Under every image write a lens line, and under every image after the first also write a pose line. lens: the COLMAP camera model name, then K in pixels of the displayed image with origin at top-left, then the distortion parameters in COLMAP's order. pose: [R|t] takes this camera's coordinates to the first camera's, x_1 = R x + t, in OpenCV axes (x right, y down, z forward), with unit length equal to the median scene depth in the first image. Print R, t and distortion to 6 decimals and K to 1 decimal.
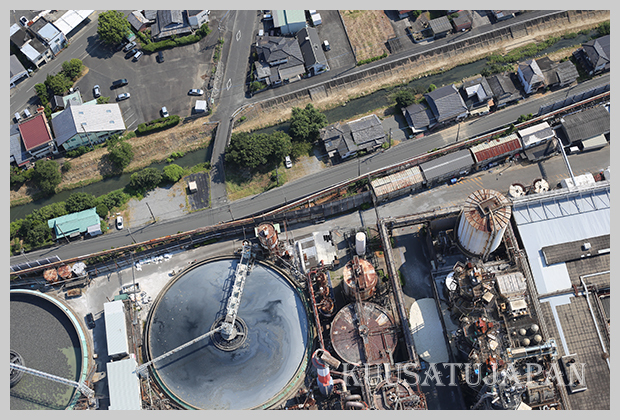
lens RADIAL K [[865.2, 0, 302.9], [0, 865.2, 203.8], [0, 0, 1]] dist [-0.085158, -0.086261]
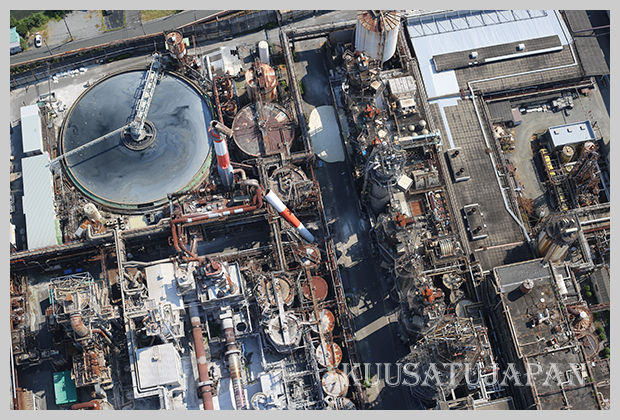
lens RADIAL K [[865.2, 0, 302.9], [0, 865.2, 203.8], [0, 0, 1]] dist [-0.085158, -0.086261]
pose [[0.998788, 0.003108, 0.049120, 0.063481], [-0.005015, 0.999236, 0.038748, 0.190519], [-0.048962, -0.038948, 0.998041, -0.069682]]
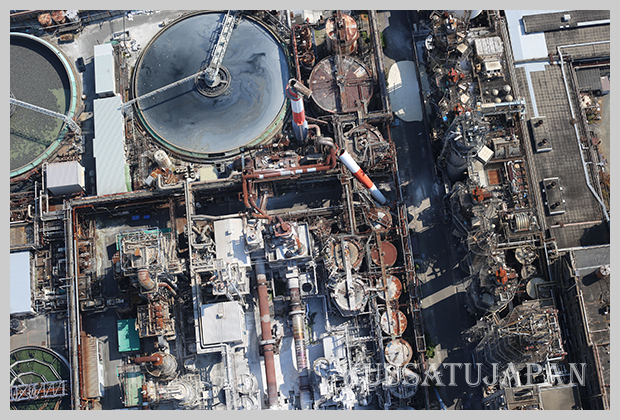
lens RADIAL K [[865.2, 0, 302.9], [0, 865.2, 203.8], [0, 0, 1]] dist [-0.085158, -0.086261]
pose [[0.997792, 0.065165, -0.012857, 0.044790], [-0.062575, 0.987146, 0.147059, 0.135118], [0.022275, -0.145930, 0.989044, -0.043172]]
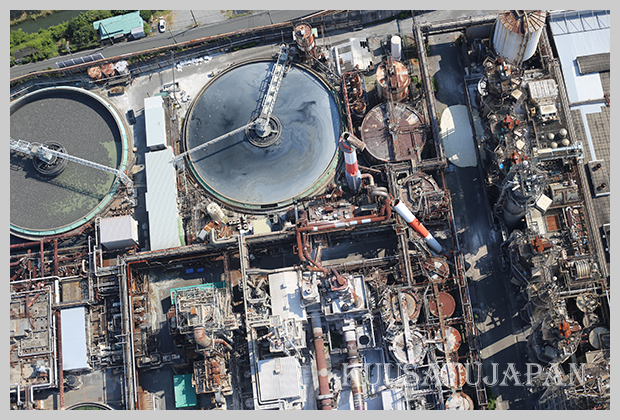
lens RADIAL K [[865.2, 0, 302.9], [0, 865.2, 203.8], [0, 0, 1]] dist [-0.085158, -0.086261]
pose [[0.996979, 0.042053, -0.065300, 0.031927], [-0.033598, 0.991515, 0.125575, 0.104170], [0.070027, -0.123002, 0.989933, -0.029046]]
